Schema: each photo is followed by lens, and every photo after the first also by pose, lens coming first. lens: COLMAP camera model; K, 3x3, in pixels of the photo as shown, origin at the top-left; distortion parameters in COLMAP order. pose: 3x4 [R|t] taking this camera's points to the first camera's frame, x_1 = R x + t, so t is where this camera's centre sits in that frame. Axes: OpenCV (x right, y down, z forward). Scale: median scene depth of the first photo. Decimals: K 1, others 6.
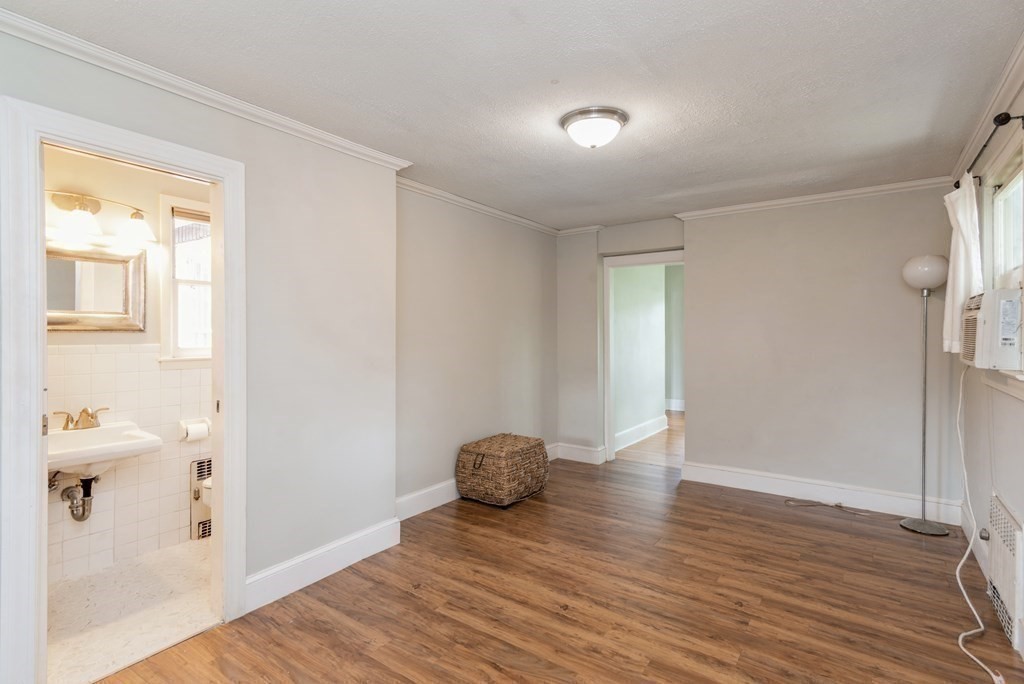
lens RADIAL K [[497.3, 0, 510.4], [0, 497.3, 336.7], [0, 0, 1]] dist [0.016941, 0.000377]
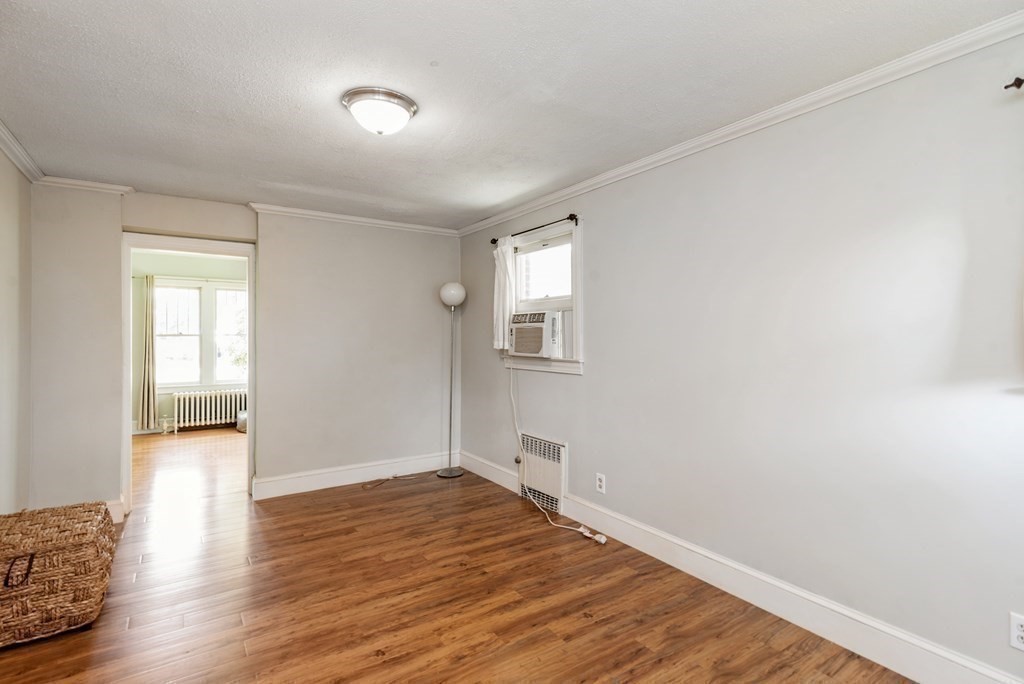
lens RADIAL K [[497.3, 0, 512.9], [0, 497.3, 334.4], [0, 0, 1]] dist [0.016941, 0.000377]
pose [[0.368243, 0.003889, 0.929721, -0.571063], [0.007678, 0.999944, -0.007224, -0.002674], [-0.929698, 0.009799, 0.368193, 0.426679]]
